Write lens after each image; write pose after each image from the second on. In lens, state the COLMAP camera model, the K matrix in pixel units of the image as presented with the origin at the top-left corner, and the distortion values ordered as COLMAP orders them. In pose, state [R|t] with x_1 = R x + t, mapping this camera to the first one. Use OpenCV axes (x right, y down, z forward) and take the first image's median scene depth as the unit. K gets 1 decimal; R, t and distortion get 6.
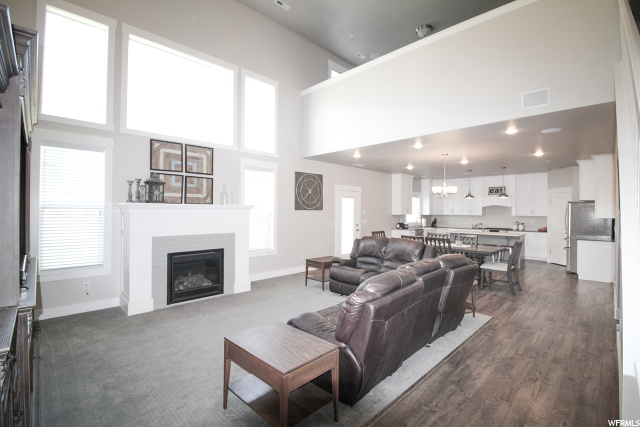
lens RADIAL K [[296.7, 0, 321.8], [0, 296.7, 212.5], [0, 0, 1]] dist [-0.003094, -0.004170]
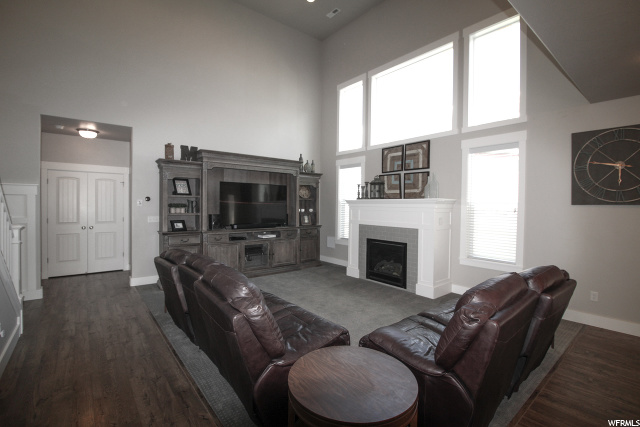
lens RADIAL K [[296.7, 0, 320.6], [0, 296.7, 209.0], [0, 0, 1]] dist [-0.003094, -0.004170]
pose [[-0.108035, 0.009432, -0.994102, 0.673065], [-0.014029, 0.999841, 0.011012, 0.000297], [0.994048, 0.015136, -0.107885, 0.814720]]
